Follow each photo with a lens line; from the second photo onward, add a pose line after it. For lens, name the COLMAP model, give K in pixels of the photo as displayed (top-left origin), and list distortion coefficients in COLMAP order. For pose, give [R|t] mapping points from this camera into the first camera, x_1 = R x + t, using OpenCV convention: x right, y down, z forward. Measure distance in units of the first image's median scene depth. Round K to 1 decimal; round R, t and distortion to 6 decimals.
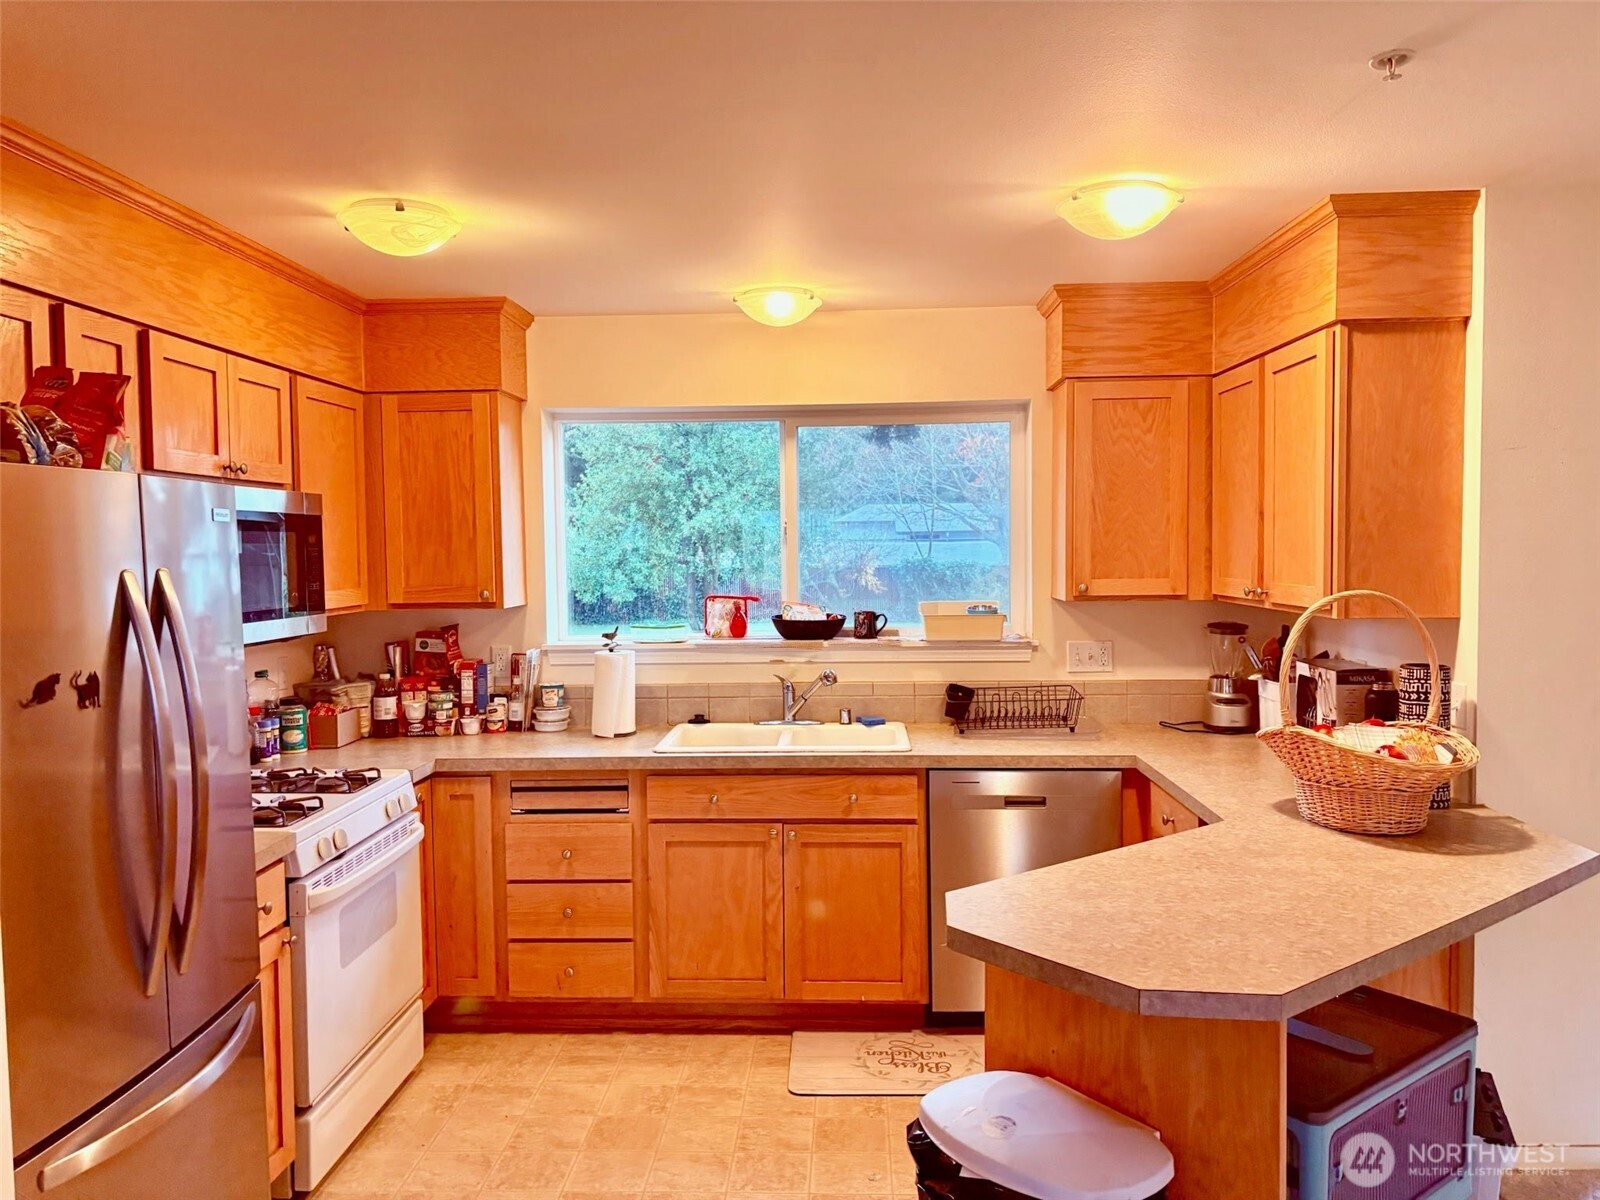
lens RADIAL K [[1213.2, 0, 800.0], [0, 1213.2, 600.0], [0, 0, 1]] dist [0.011876, 0.002777]
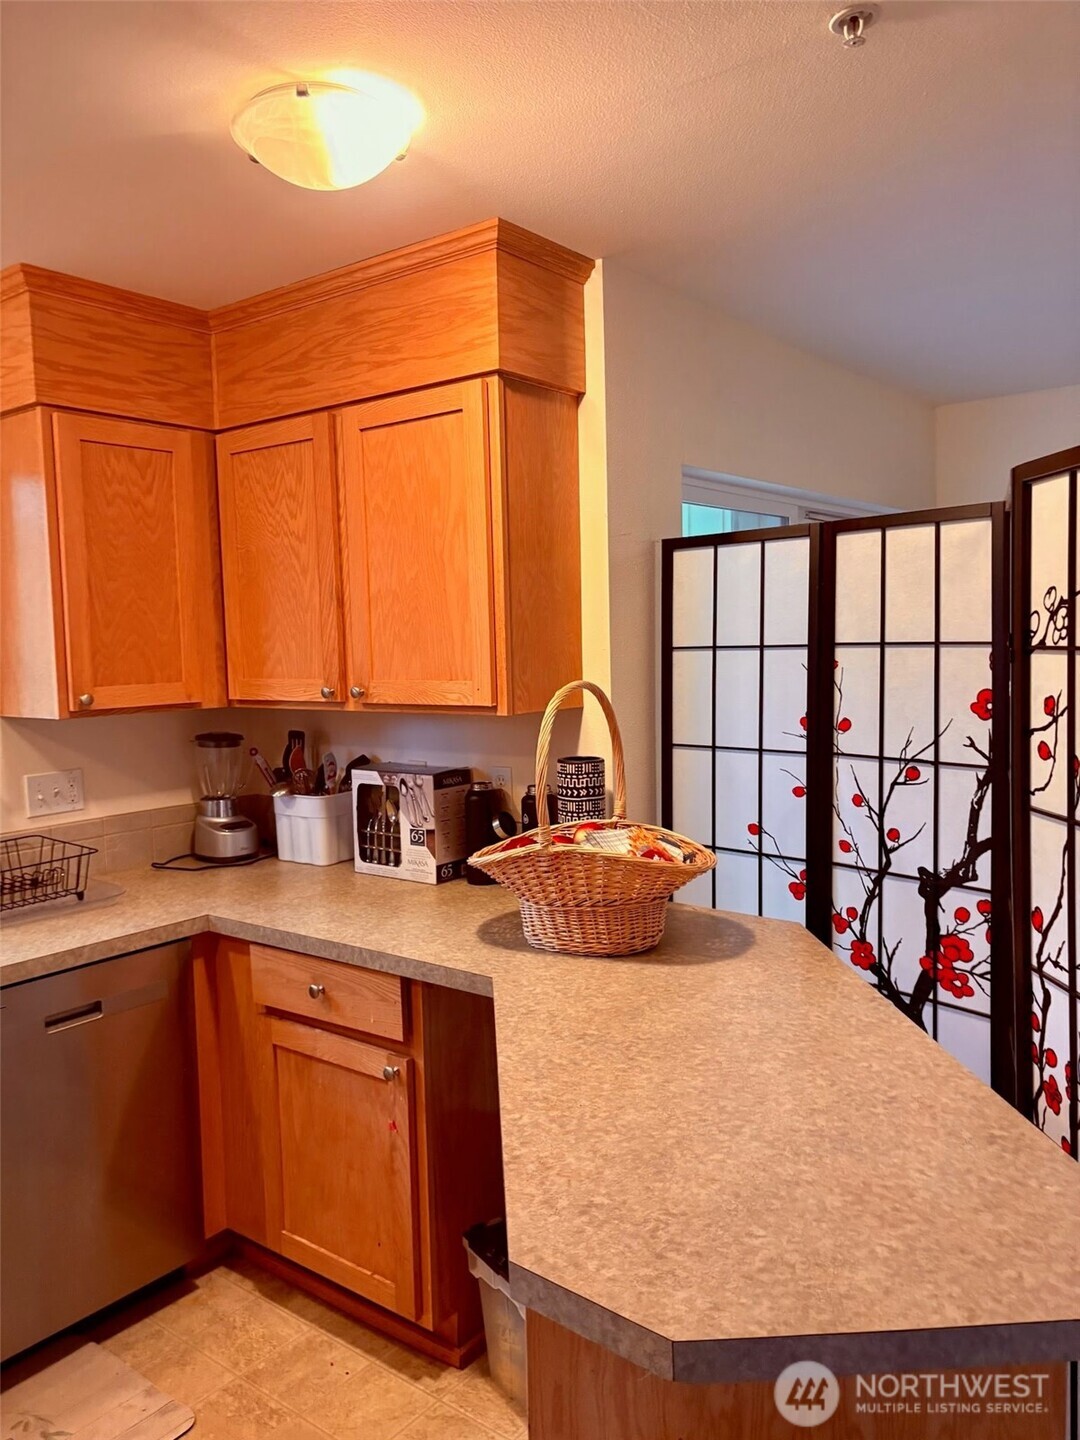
lens RADIAL K [[1091.9, 0, 540.0], [0, 1091.9, 720.0], [0, 0, 1]] dist [0.011876, 0.002777]
pose [[0.583109, -0.066091, 0.809701, -0.151145], [0.057160, 0.997553, 0.040260, -0.009530], [-0.810381, 0.022807, 0.585460, 0.430707]]
